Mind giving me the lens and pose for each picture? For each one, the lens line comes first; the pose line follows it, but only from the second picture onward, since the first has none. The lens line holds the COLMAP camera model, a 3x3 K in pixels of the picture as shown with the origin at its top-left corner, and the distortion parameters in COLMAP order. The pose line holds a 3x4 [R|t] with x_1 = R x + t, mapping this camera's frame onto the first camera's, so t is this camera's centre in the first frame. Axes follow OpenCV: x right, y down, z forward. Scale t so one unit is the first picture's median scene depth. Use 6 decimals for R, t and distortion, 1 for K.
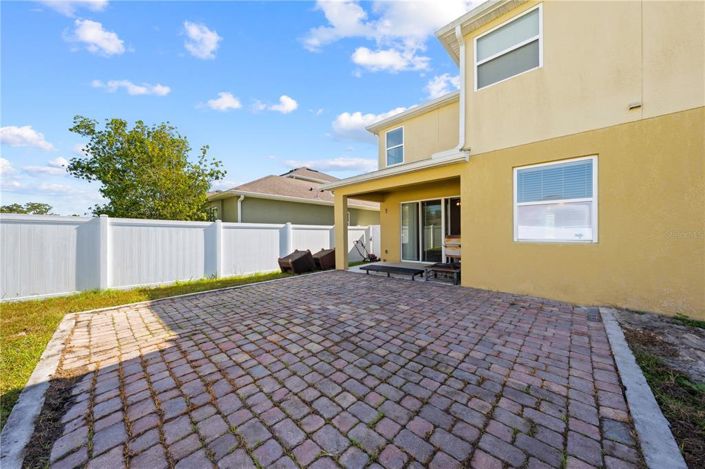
lens RADIAL K [[238.2, 0, 354.4], [0, 238.2, 233.5], [0, 0, 1]] dist [-0.001418, 0.000115]
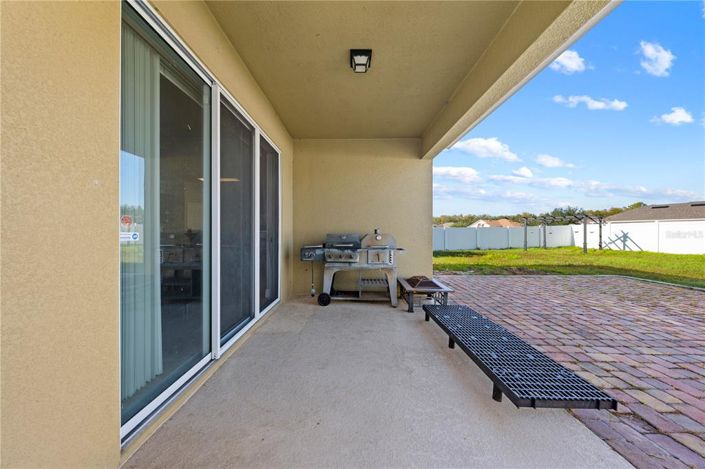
lens RADIAL K [[238.2, 0, 354.4], [0, 238.2, 233.5], [0, 0, 1]] dist [-0.001418, 0.000115]
pose [[0.999967, 0.004995, -0.006476, -1.993756], [-0.005009, 0.999985, -0.002143, -0.015503], [0.006465, 0.002175, 0.999977, -0.078243]]
